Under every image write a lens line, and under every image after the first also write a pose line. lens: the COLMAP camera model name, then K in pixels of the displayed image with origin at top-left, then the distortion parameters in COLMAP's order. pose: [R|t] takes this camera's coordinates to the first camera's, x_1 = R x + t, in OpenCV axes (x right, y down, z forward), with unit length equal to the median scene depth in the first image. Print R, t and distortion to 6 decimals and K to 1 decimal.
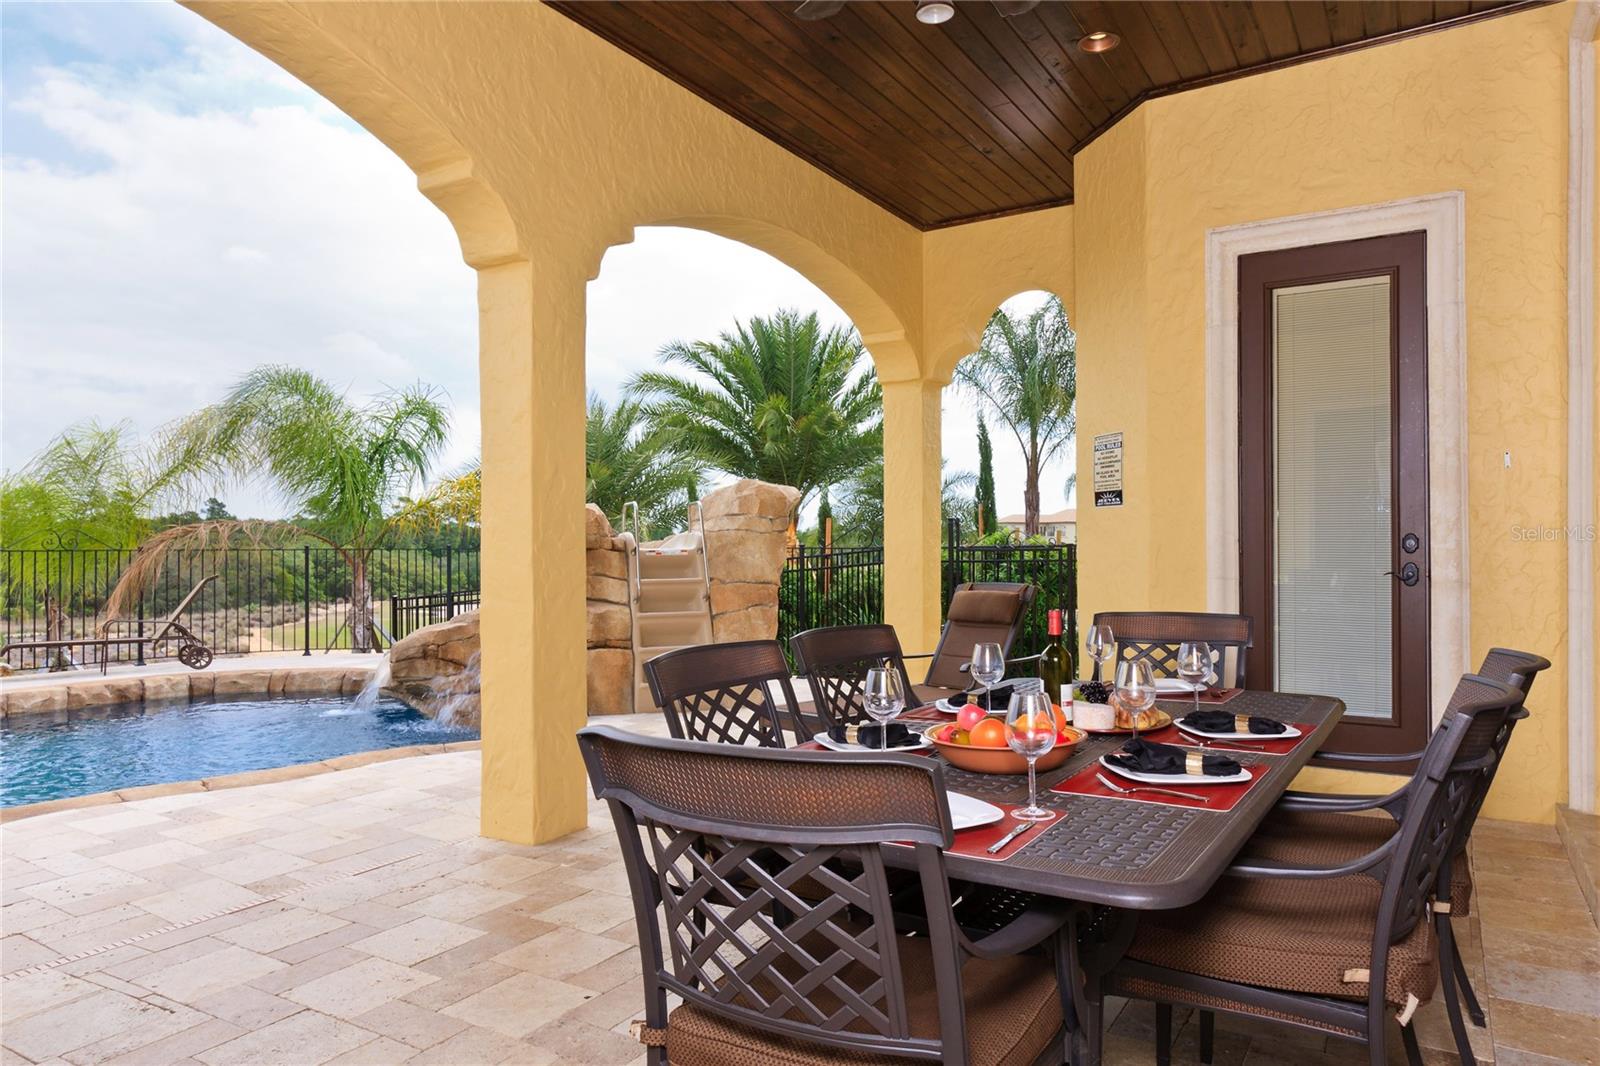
lens RADIAL K [[1031.2, 0, 800.0], [0, 1031.2, 533.0], [0, 0, 1]] dist [0.036653, -0.000236]
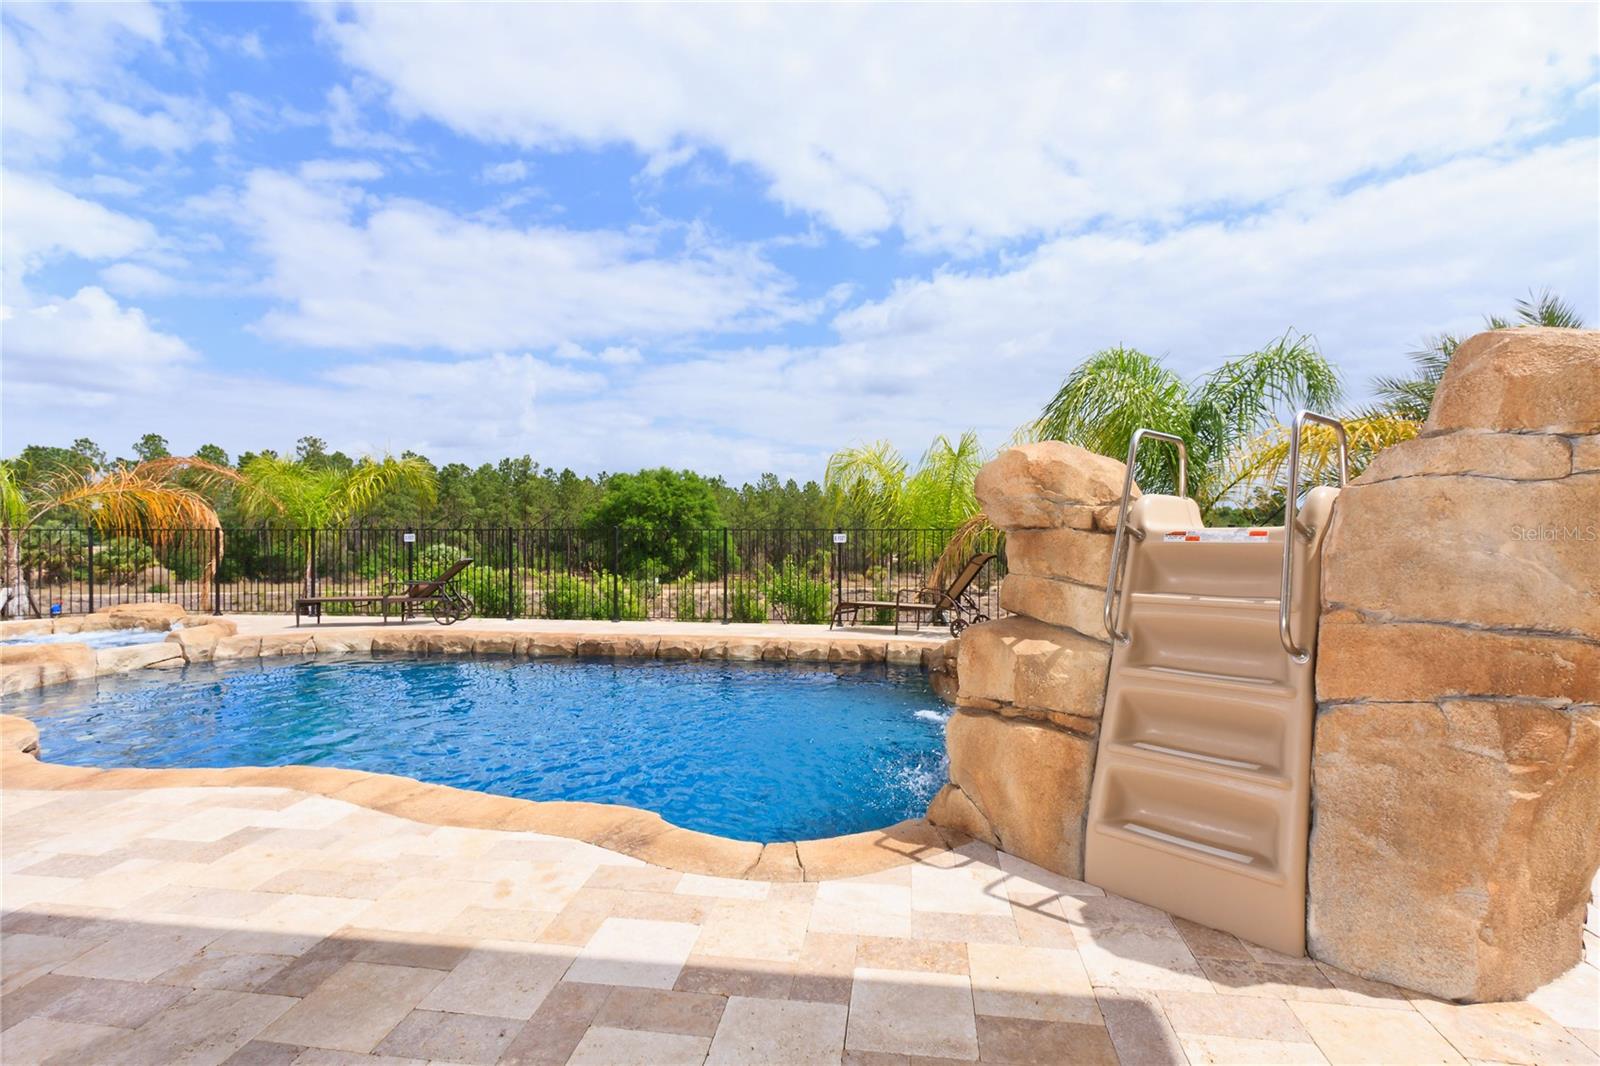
lens RADIAL K [[746.4, 0, 803.3], [0, 746.4, 537.7], [0, 0, 1]] dist [-0.000861, -0.000884]
pose [[0.402842, 0.010928, -0.915204, 0.088623], [0.010916, 0.999800, 0.016744, 0.011749], [0.915204, -0.016735, 0.402643, 0.690261]]
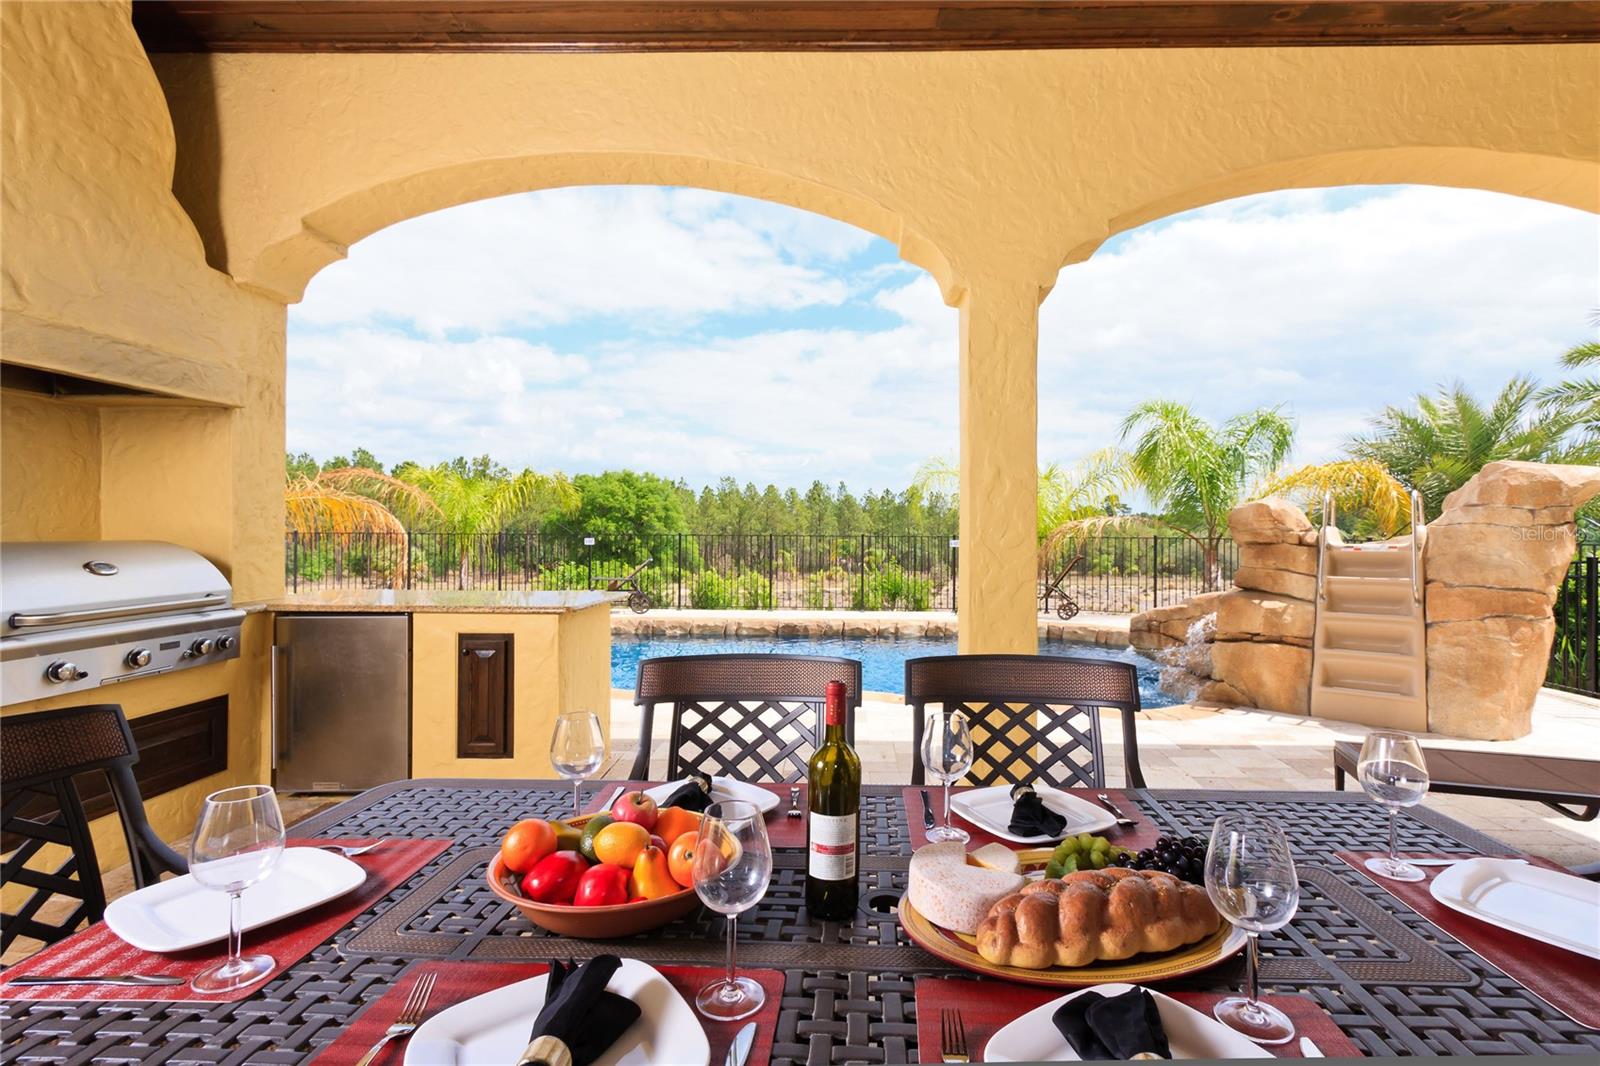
lens RADIAL K [[742.9, 0, 826.9], [0, 742.9, 533.2], [0, 0, 1]] dist [-0.001918, -0.001155]
pose [[0.506679, 0.006170, -0.862113, 0.188914], [0.004767, 0.999939, 0.009959, -0.003608], [0.862122, -0.009155, 0.506619, 0.244226]]
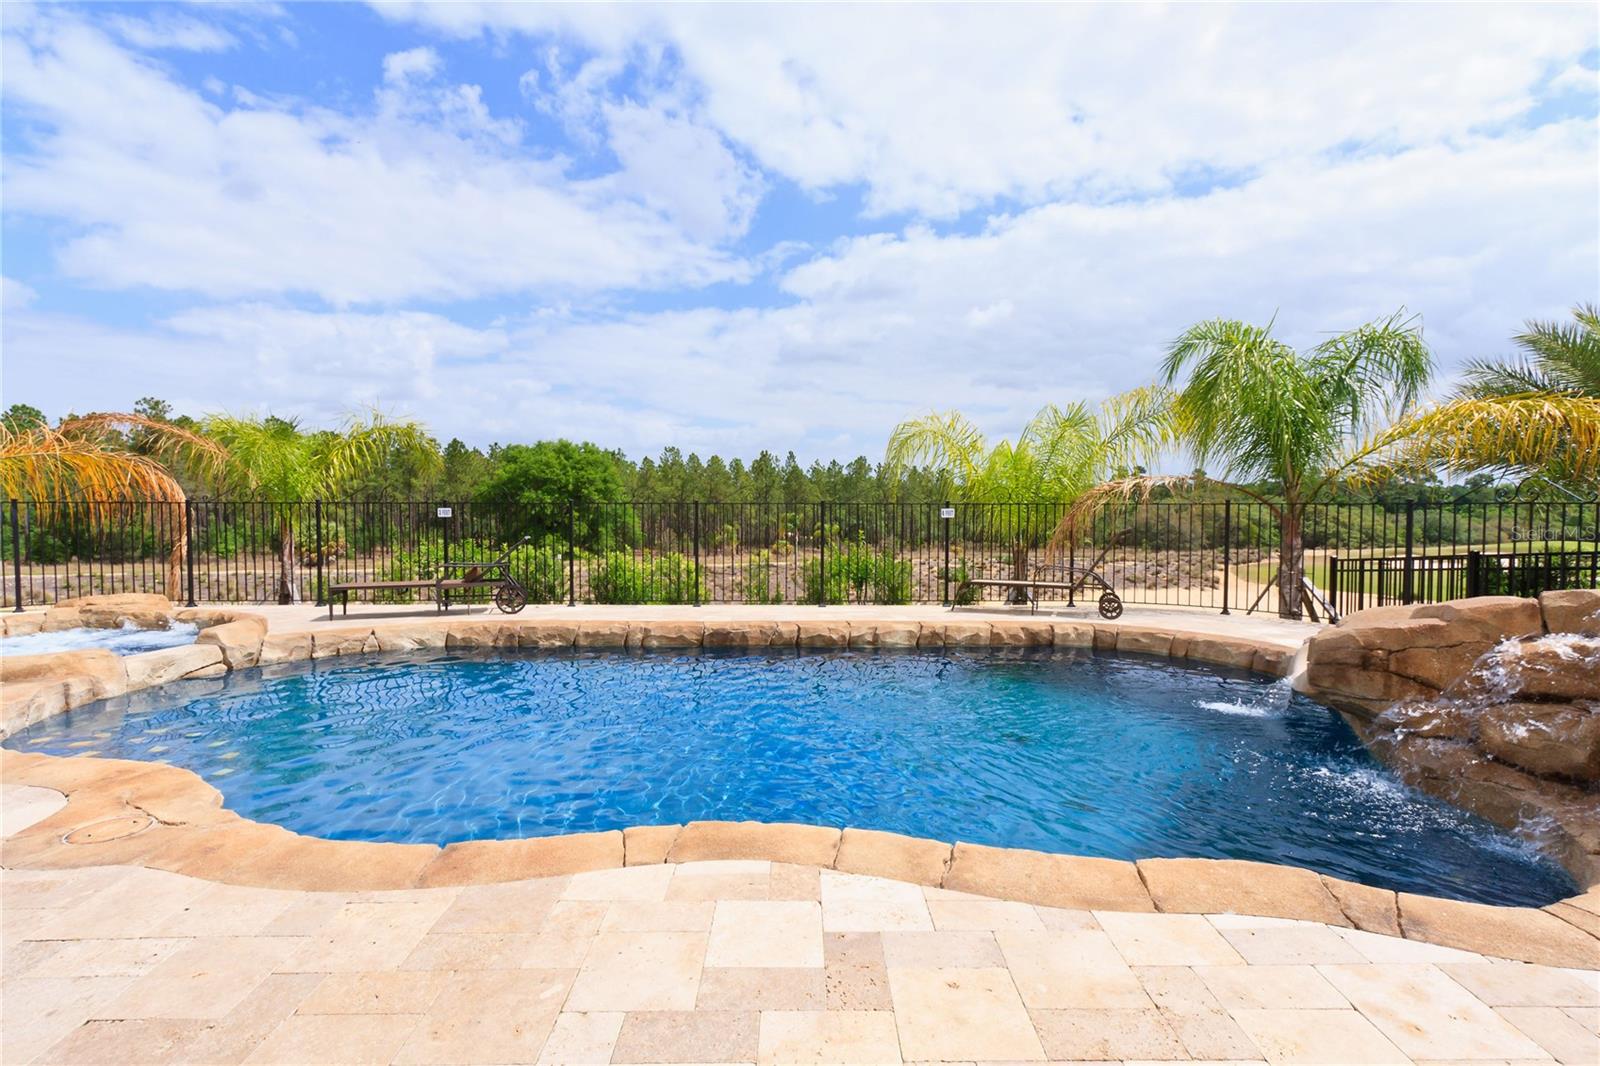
lens RADIAL K [[737.8, 0, 789.7], [0, 737.8, 590.1], [0, 0, 1]] dist [-0.000698, -0.000134]
pose [[0.525283, 0.099558, -0.845084, -0.164274], [0.010051, 0.992337, 0.123154, 0.010940], [0.850868, -0.073184, 0.520257, 0.452437]]
